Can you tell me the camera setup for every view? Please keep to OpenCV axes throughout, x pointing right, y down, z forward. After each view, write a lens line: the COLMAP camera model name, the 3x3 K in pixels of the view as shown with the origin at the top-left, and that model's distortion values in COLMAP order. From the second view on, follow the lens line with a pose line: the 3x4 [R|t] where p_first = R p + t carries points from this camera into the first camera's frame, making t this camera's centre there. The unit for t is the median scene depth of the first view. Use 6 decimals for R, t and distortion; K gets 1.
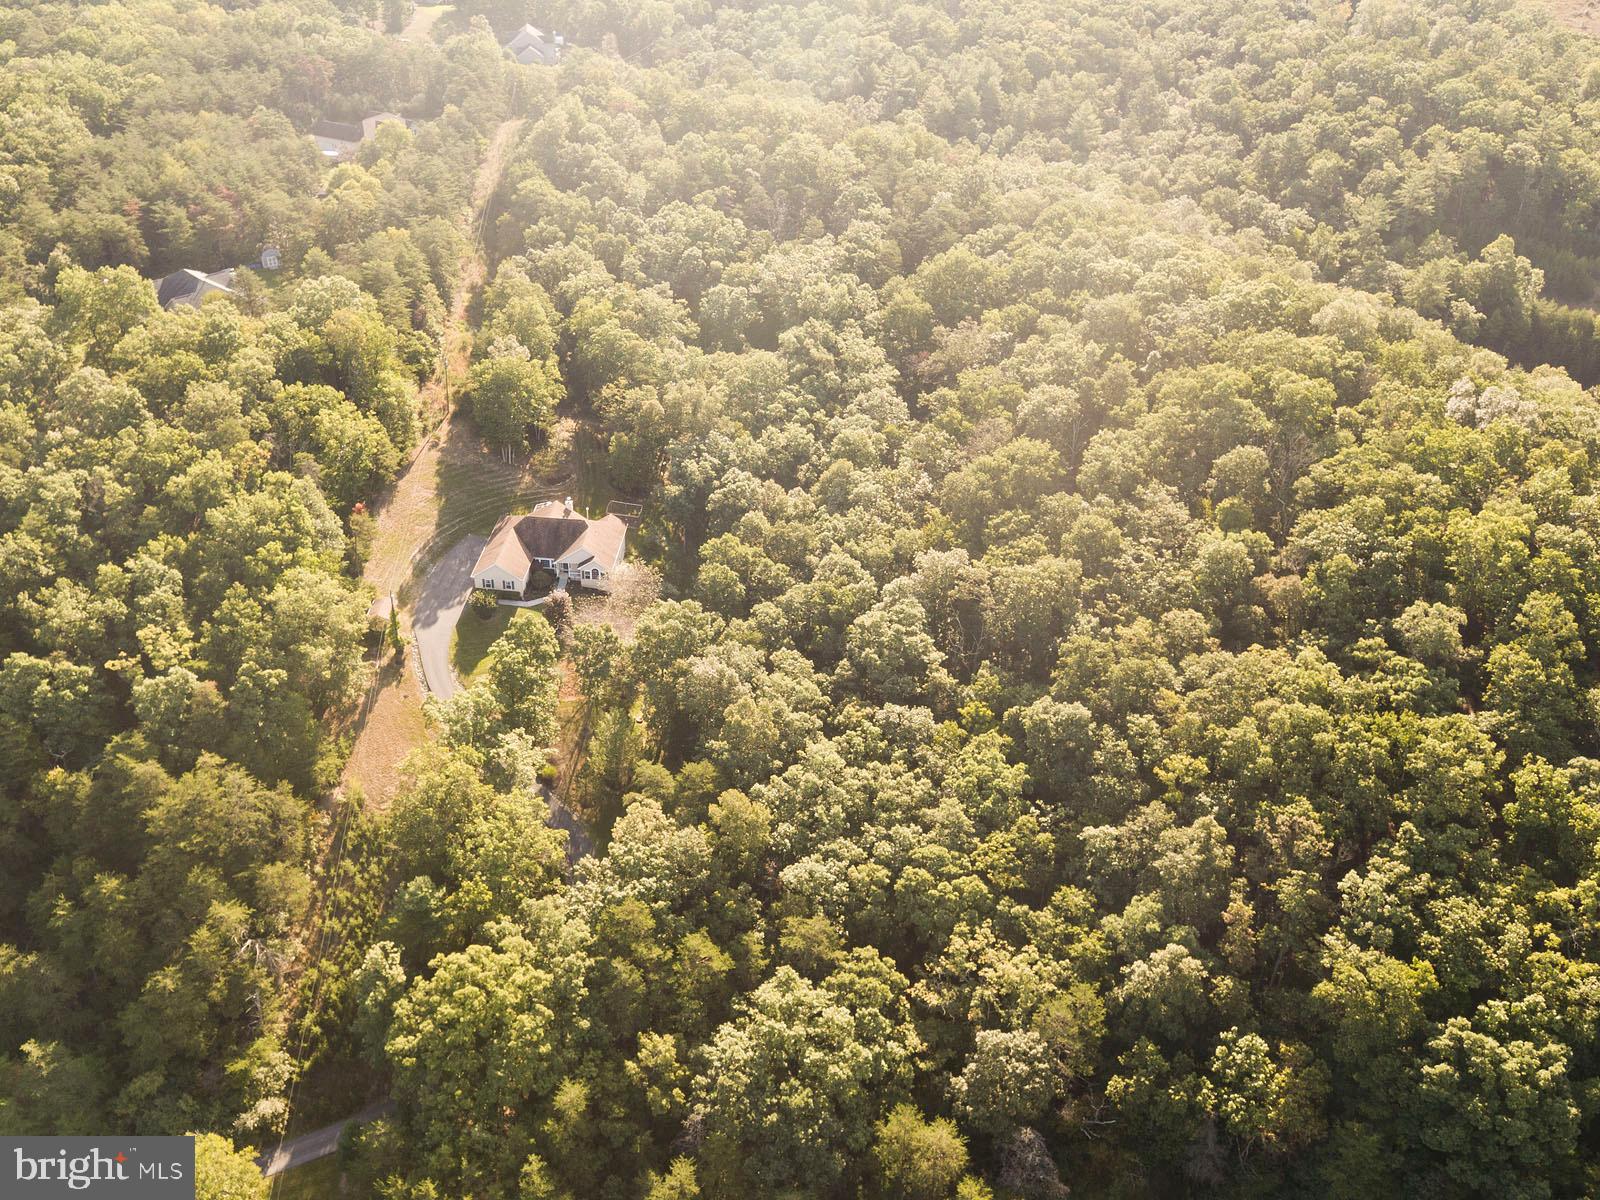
lens RADIAL K [[1226.3, 0, 792.7], [0, 1226.3, 596.9], [0, 0, 1]] dist [0.049110, -0.004838]
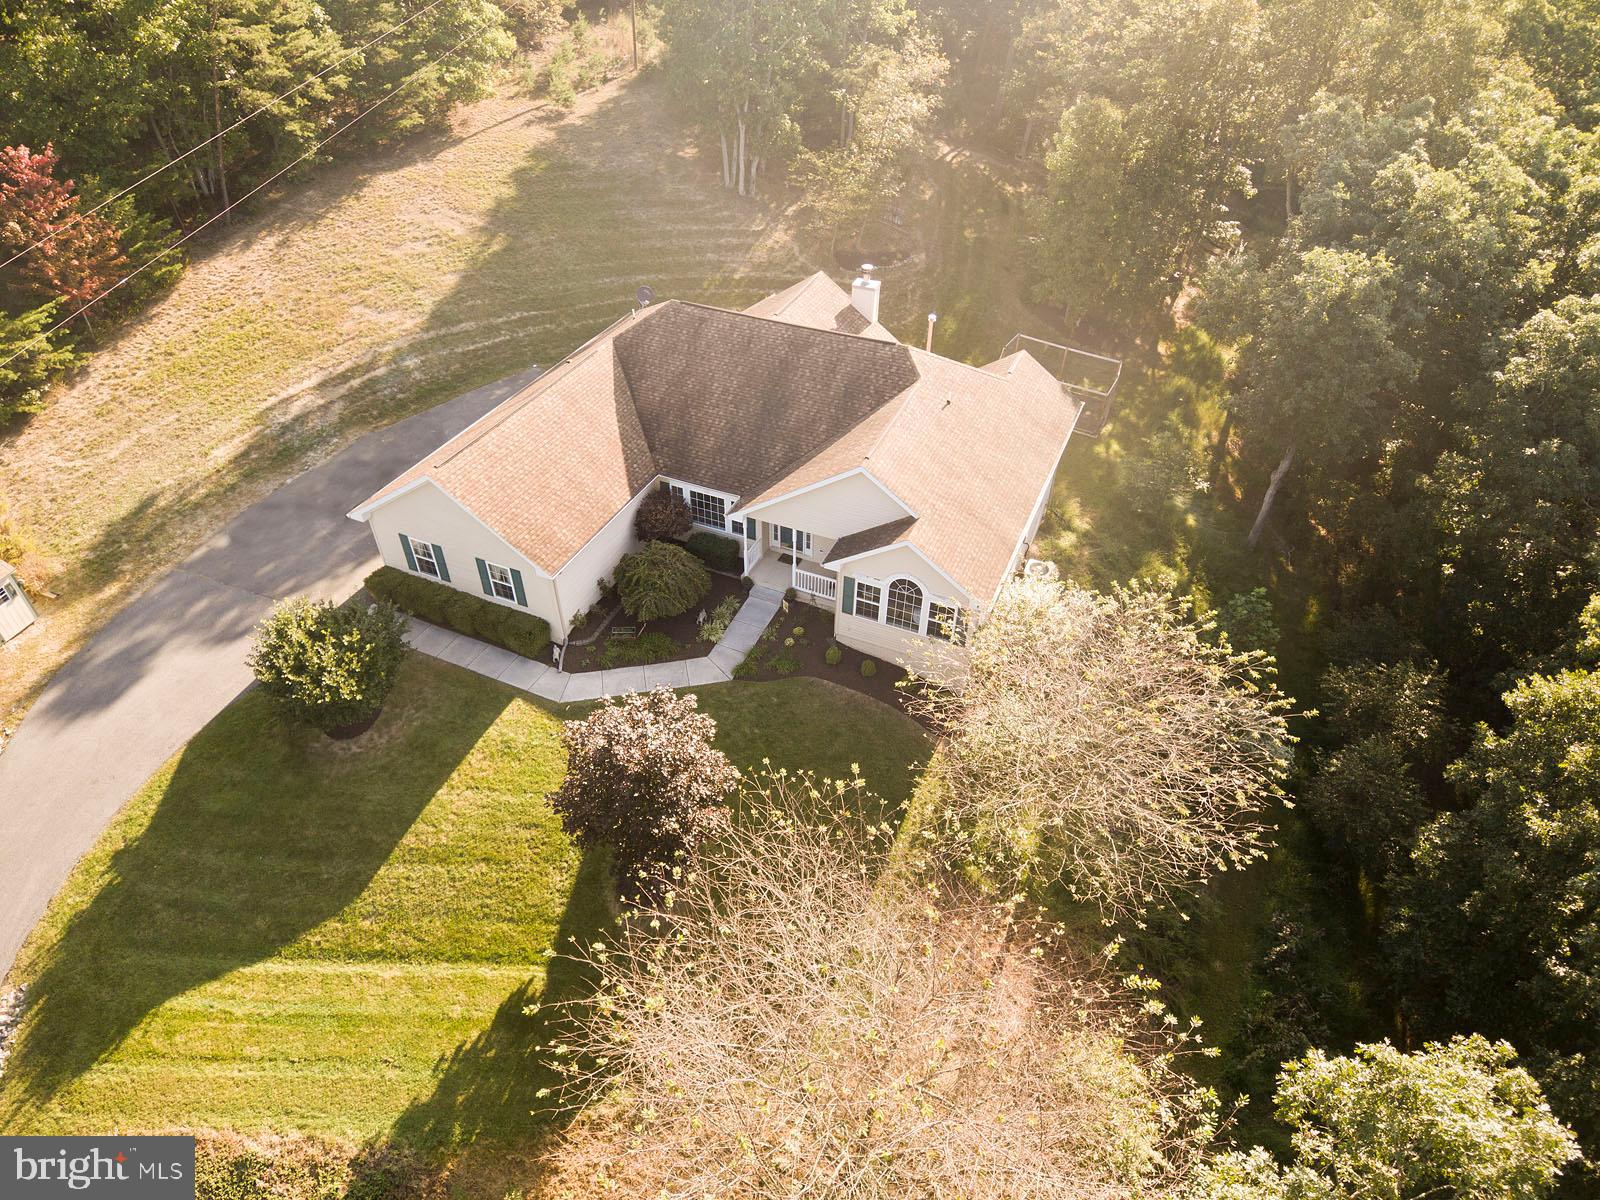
lens RADIAL K [[943.7, 0, 785.1], [0, 943.7, 627.6], [0, 0, 1]] dist [0.008386, -0.002443]
pose [[0.933459, 0.209845, -0.290893, -0.134824], [-0.176794, 0.974821, 0.135896, -0.033412], [0.312086, -0.075425, 0.947055, 0.858073]]
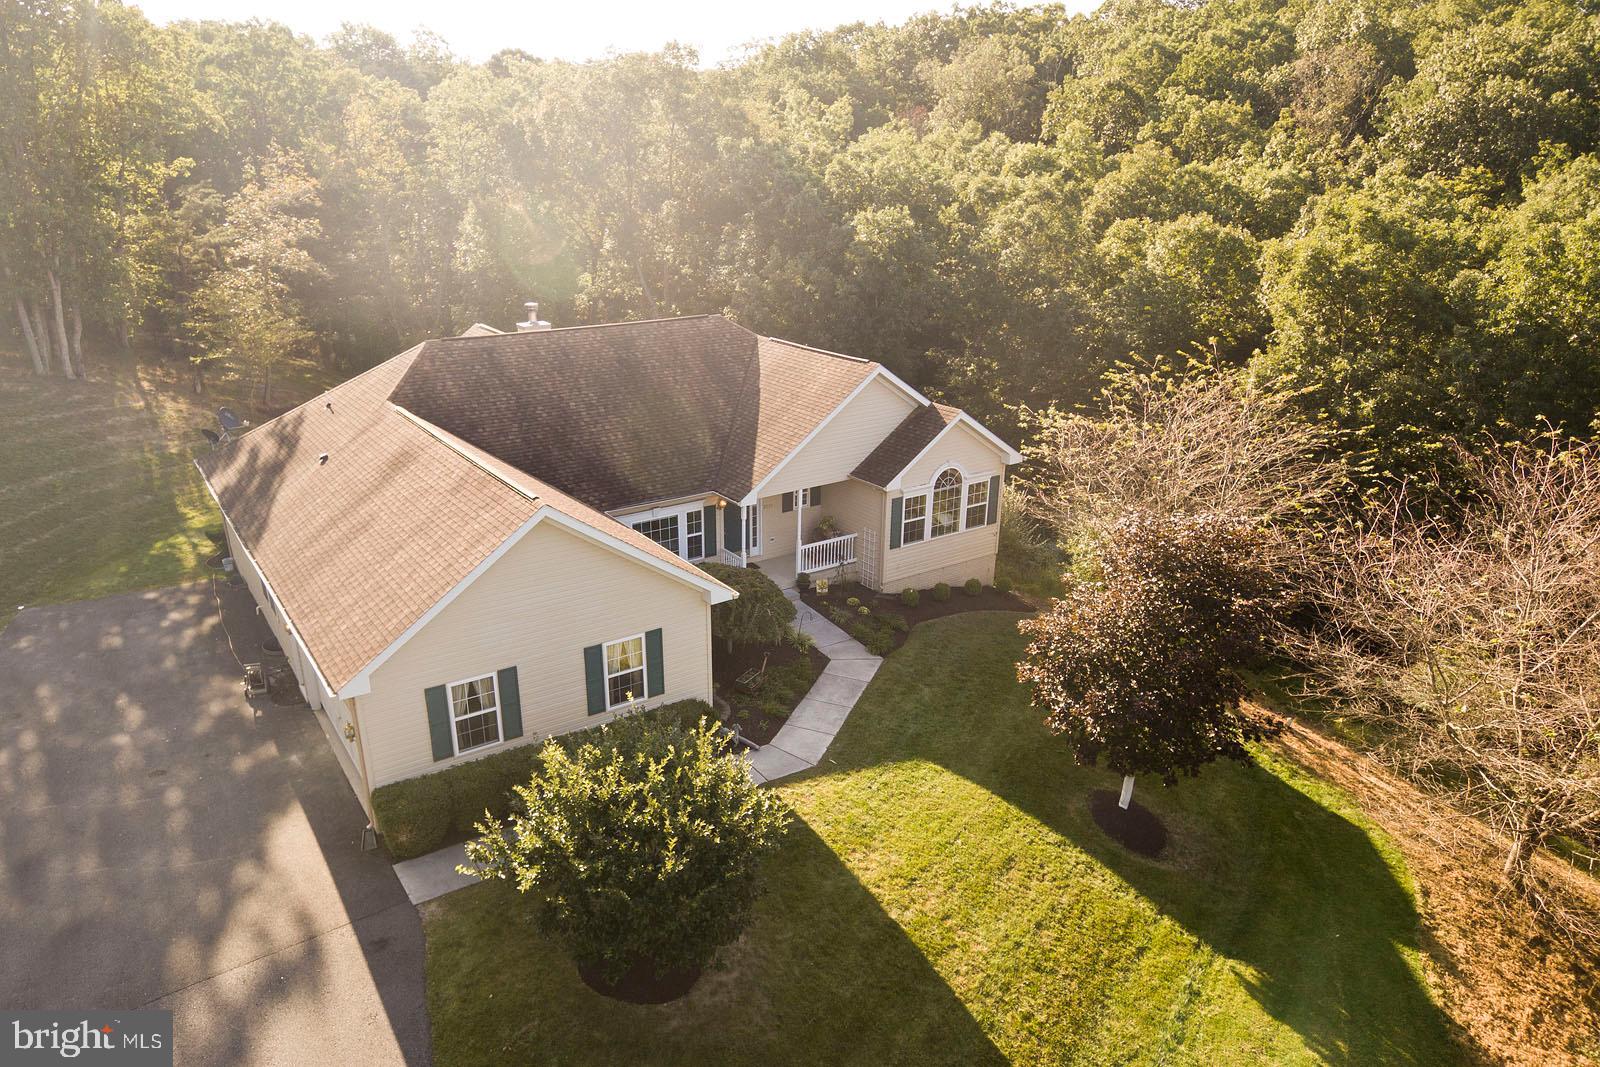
lens RADIAL K [[1045.5, 0, 764.0], [0, 1045.5, 573.8], [0, 0, 1]] dist [0.018240, -0.036244]
pose [[0.807302, -0.263735, 0.527928, -0.275010], [0.370178, 0.923011, -0.104966, -0.002311], [-0.459600, 0.280167, 0.842778, 0.894379]]
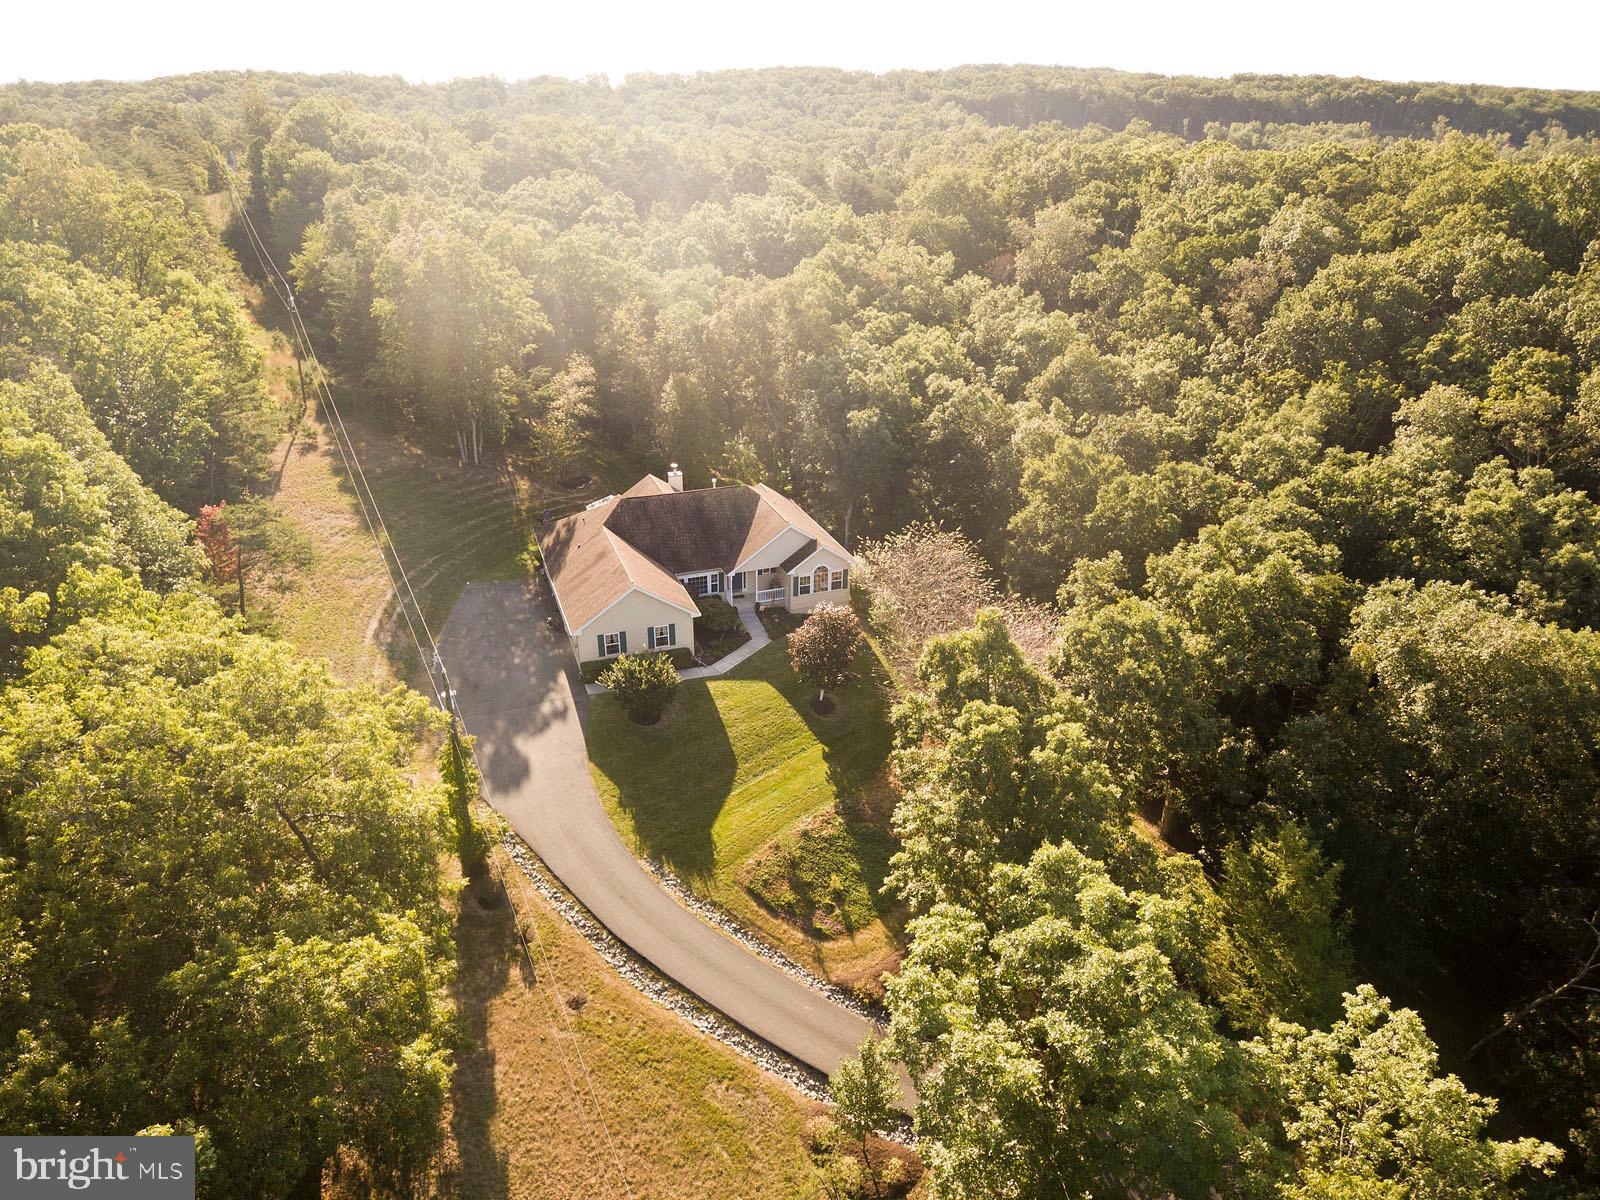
lens RADIAL K [[943.7, 0, 802.6], [0, 943.7, 610.1], [0, 0, 1]] dist [0.008386, -0.002443]
pose [[0.913138, -0.210869, 0.348873, -0.295666], [0.254150, 0.963616, -0.082774, 0.019717], [-0.318725, 0.164250, 0.933507, 0.688502]]
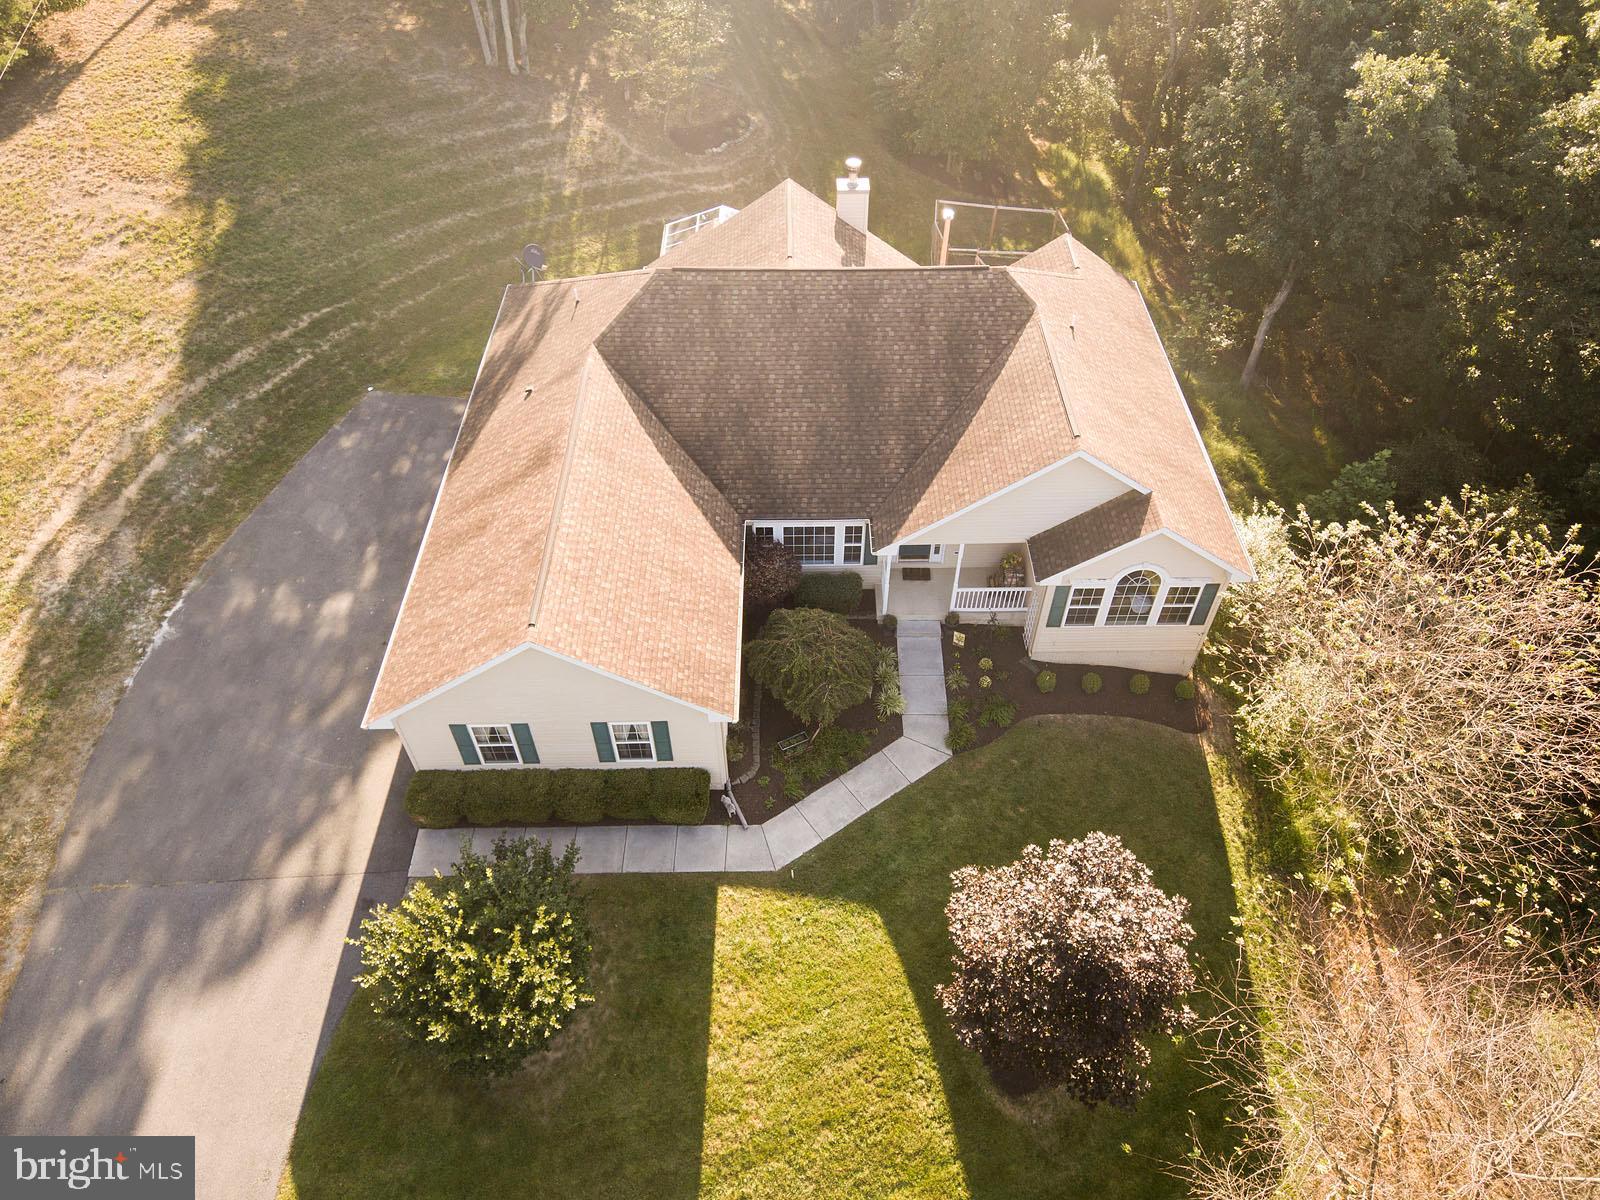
lens RADIAL K [[1055.3, 0, 830.9], [0, 1055.3, 648.3], [0, 0, 1]] dist [0.021052, -0.024176]
pose [[0.996344, -0.081414, 0.025893, -0.208624], [0.072536, 0.966278, 0.247072, -0.051164], [-0.045135, -0.244290, 0.968651, 0.875897]]
